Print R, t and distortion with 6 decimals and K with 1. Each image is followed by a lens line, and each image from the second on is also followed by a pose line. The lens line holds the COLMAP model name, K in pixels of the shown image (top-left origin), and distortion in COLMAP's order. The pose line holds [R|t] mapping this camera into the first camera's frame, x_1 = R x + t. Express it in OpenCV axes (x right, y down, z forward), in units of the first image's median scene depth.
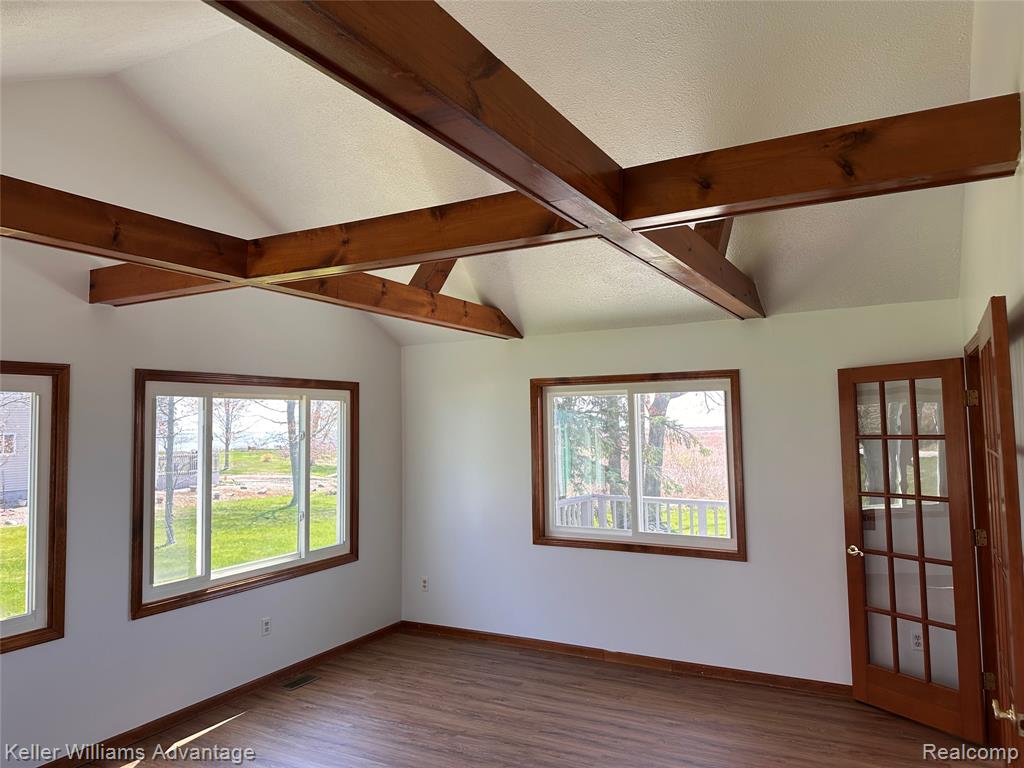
lens RADIAL K [[711.7, 0, 512.0], [0, 711.7, 384.0], [0, 0, 1]] dist [0.067277, -0.088326]
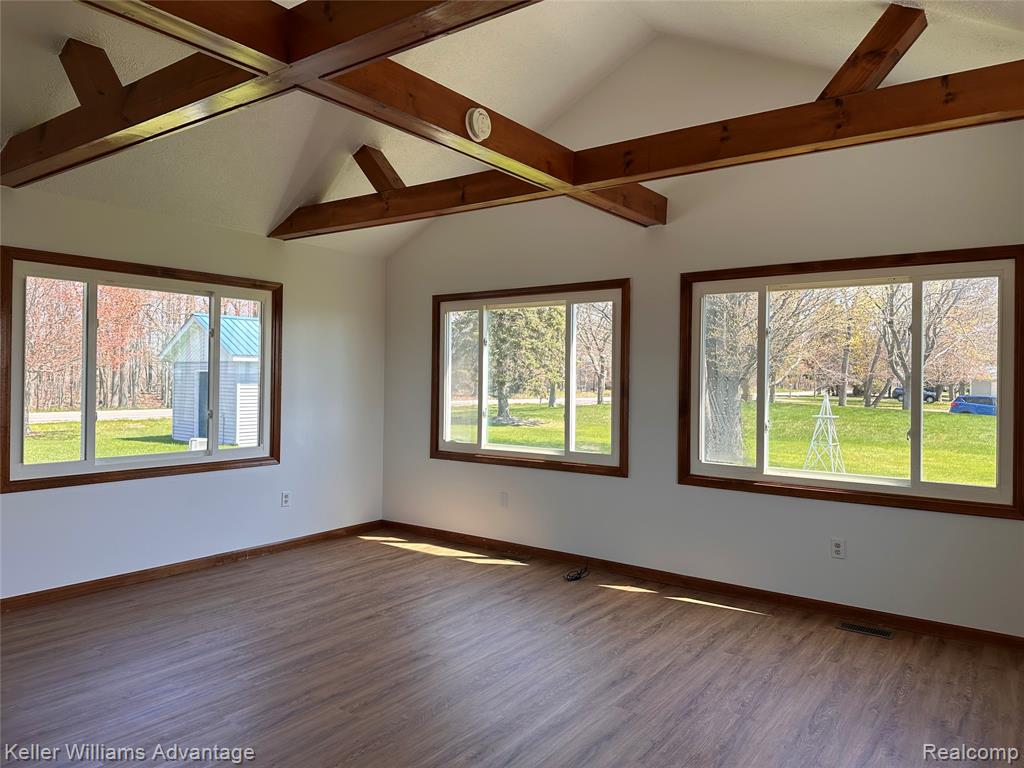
lens RADIAL K [[709.7, 0, 519.4], [0, 709.7, 375.0], [0, 0, 1]] dist [0.113352, -0.131537]
pose [[-0.120289, 0.010018, -0.992688, 0.611246], [0.047013, 0.998885, 0.004384, 0.114757], [0.991625, -0.046142, -0.120626, 0.790522]]
